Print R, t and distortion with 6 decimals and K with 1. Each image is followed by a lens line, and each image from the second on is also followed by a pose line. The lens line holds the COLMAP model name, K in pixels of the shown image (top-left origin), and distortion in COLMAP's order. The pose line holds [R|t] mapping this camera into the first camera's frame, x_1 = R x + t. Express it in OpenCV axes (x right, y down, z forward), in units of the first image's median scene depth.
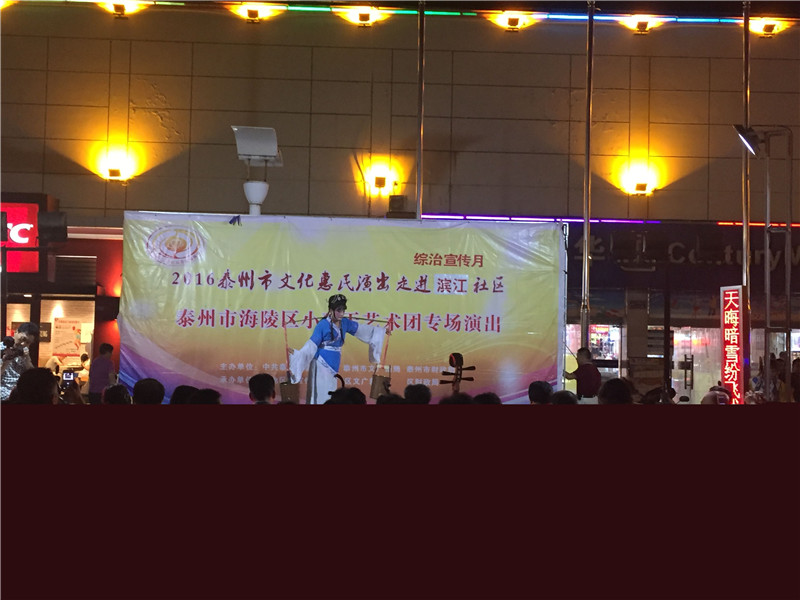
lens RADIAL K [[1064.5, 0, 400.0], [0, 1064.5, 300.0], [0, 0, 1]] dist [0.068242, -0.012381]
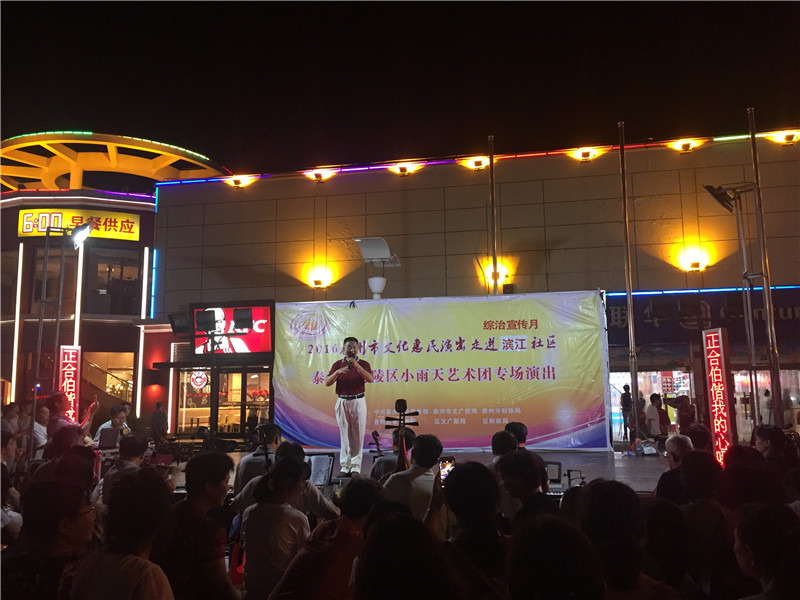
lens RADIAL K [[685.8, 0, 400.0], [0, 685.8, 300.0], [0, 0, 1]] dist [0.053886, -0.009084]
pose [[0.971324, -0.065304, -0.228614, 0.076784], [0.043757, 0.994215, -0.098087, 0.006102], [0.233697, 0.085271, 0.968563, 0.108850]]
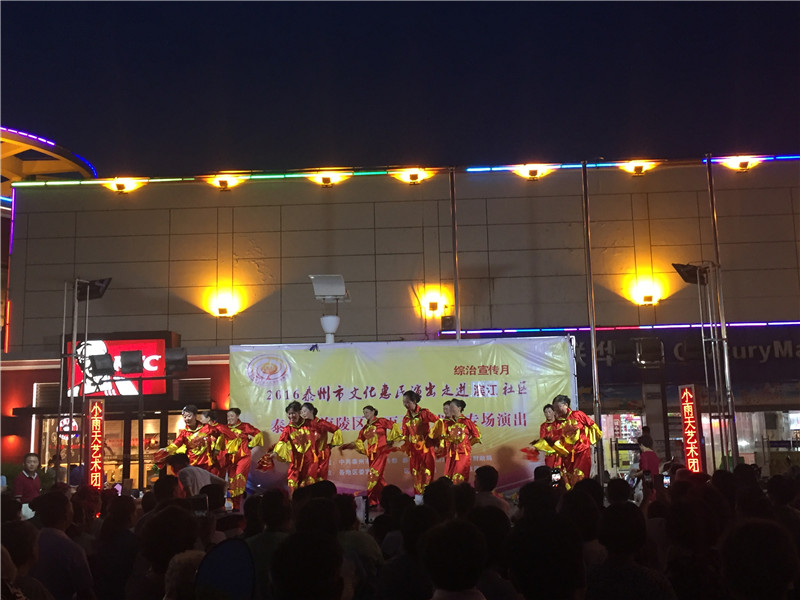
lens RADIAL K [[917.6, 0, 400.0], [0, 917.6, 300.0], [0, 0, 1]] dist [0.053964, 0.018738]
pose [[0.995941, -0.056168, -0.070330, 0.021769], [0.048338, 0.992924, -0.108469, -0.004681], [0.075925, 0.104630, 0.991609, -0.071916]]
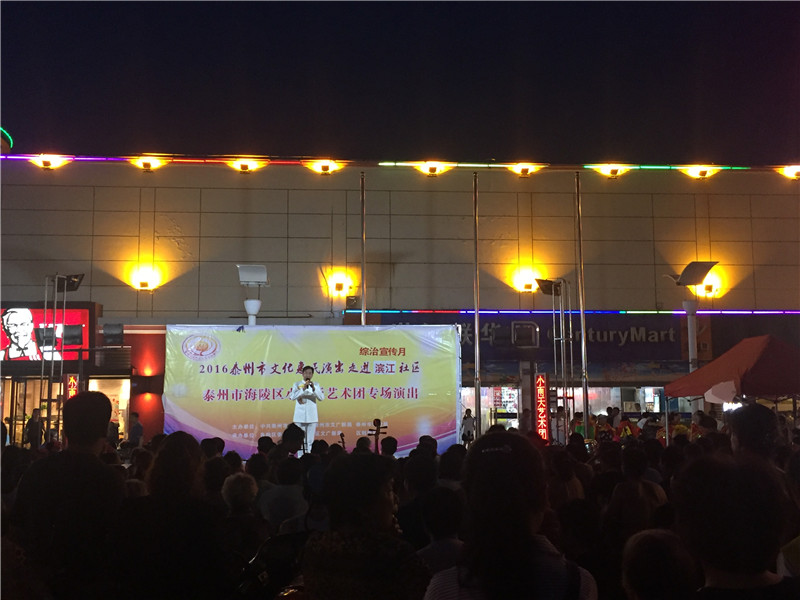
lens RADIAL K [[926.0, 0, 400.0], [0, 926.0, 300.0], [0, 0, 1]] dist [0.060346, -0.010603]
pose [[0.998984, -0.021601, 0.039549, 0.014218], [0.024098, 0.997674, -0.063770, -0.018587], [-0.038080, 0.064659, 0.997181, -0.227604]]
